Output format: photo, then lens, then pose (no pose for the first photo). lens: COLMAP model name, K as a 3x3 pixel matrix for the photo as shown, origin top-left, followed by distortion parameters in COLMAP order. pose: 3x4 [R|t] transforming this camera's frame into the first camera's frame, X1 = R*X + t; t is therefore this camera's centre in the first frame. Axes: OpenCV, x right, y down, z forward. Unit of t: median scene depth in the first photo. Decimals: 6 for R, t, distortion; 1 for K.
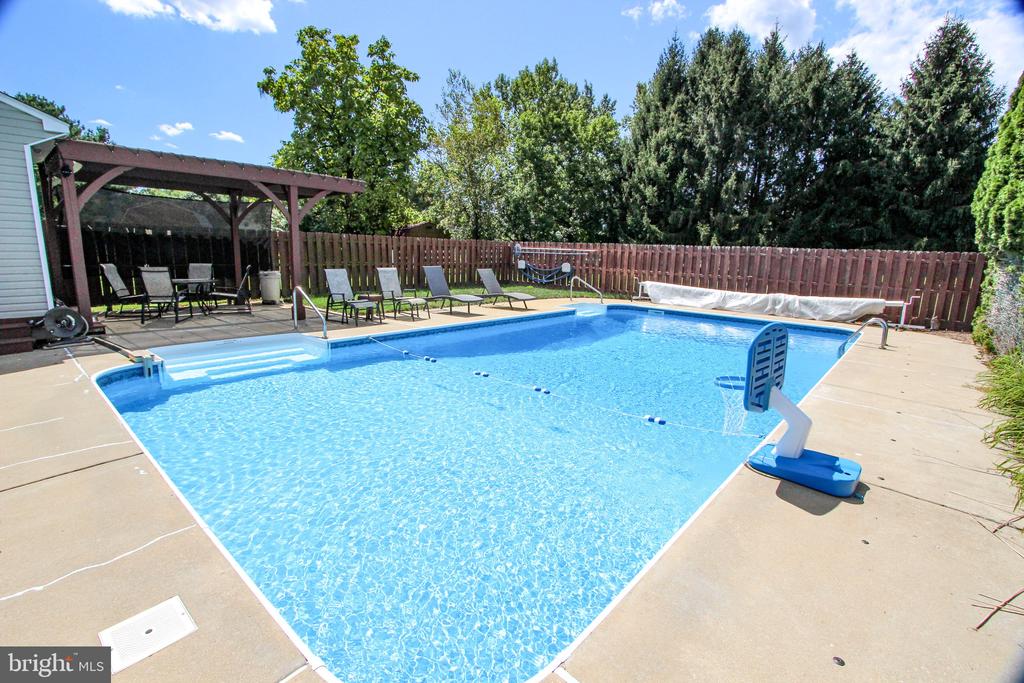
lens RADIAL K [[472.7, 0, 508.3], [0, 472.7, 332.5], [0, 0, 1]] dist [-0.016002, 0.000459]
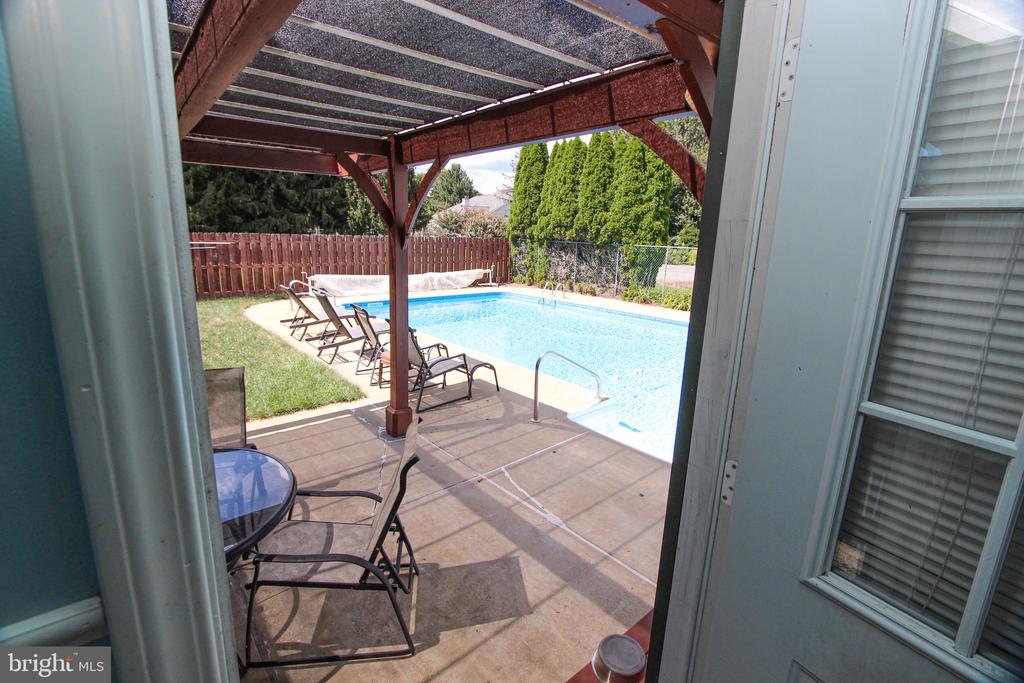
lens RADIAL K [[472.7, 0, 508.3], [0, 472.7, 332.5], [0, 0, 1]] dist [-0.016002, 0.000459]
pose [[0.145797, -0.232255, 0.961666, -0.502903], [0.148258, 0.966205, 0.210874, -0.123846], [-0.978142, 0.111830, 0.175303, 0.432544]]
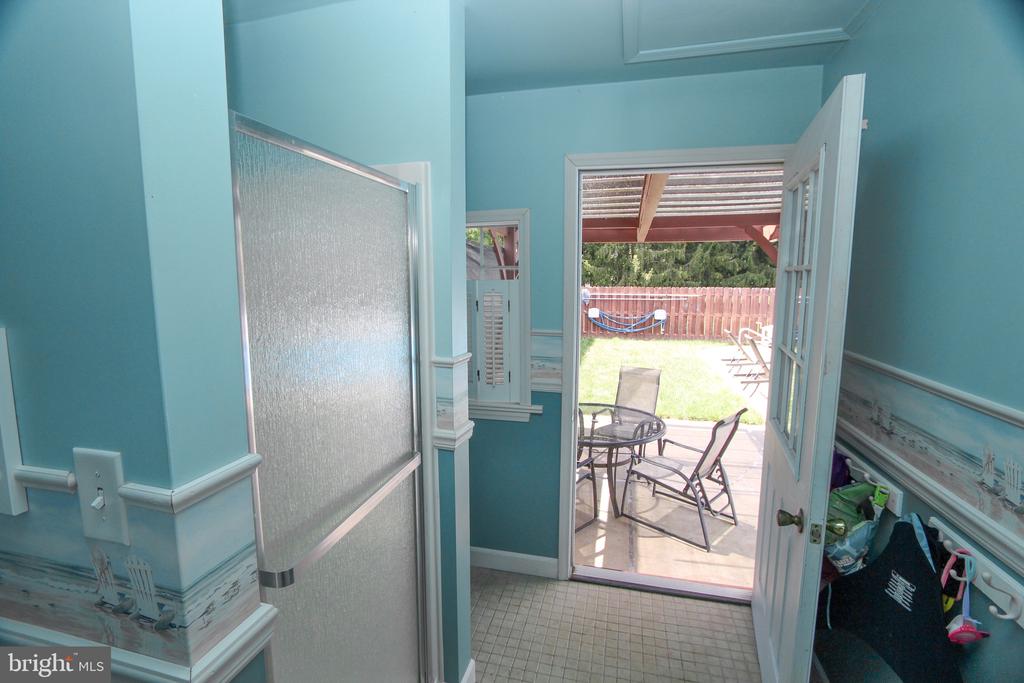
lens RADIAL K [[472.7, 0, 508.3], [0, 472.7, 332.5], [0, 0, 1]] dist [-0.016002, 0.000459]
pose [[0.886265, -0.080426, 0.456143, -0.566195], [0.104869, 0.994078, -0.028482, -0.111035], [-0.451151, 0.073077, 0.889451, 0.339013]]
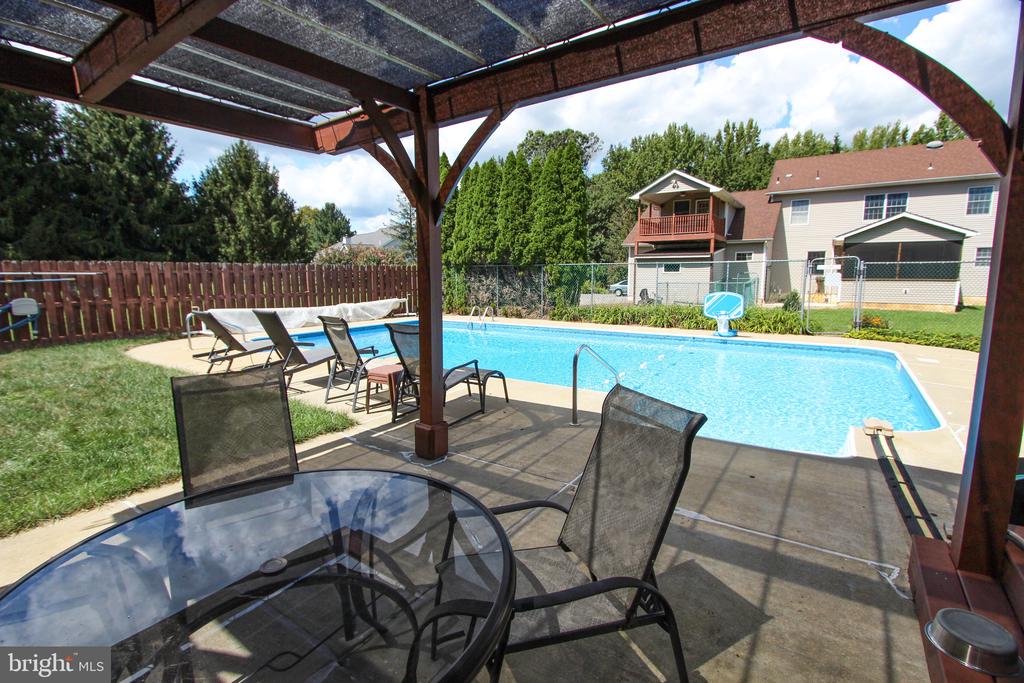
lens RADIAL K [[474.9, 0, 507.2], [0, 474.9, 340.9], [0, 0, 1]] dist [-0.016690, 0.000248]
pose [[-0.108184, -0.169350, 0.979600, -0.473791], [0.175513, 0.966651, 0.186495, -0.105465], [-0.978515, 0.192109, -0.074853, 0.526088]]
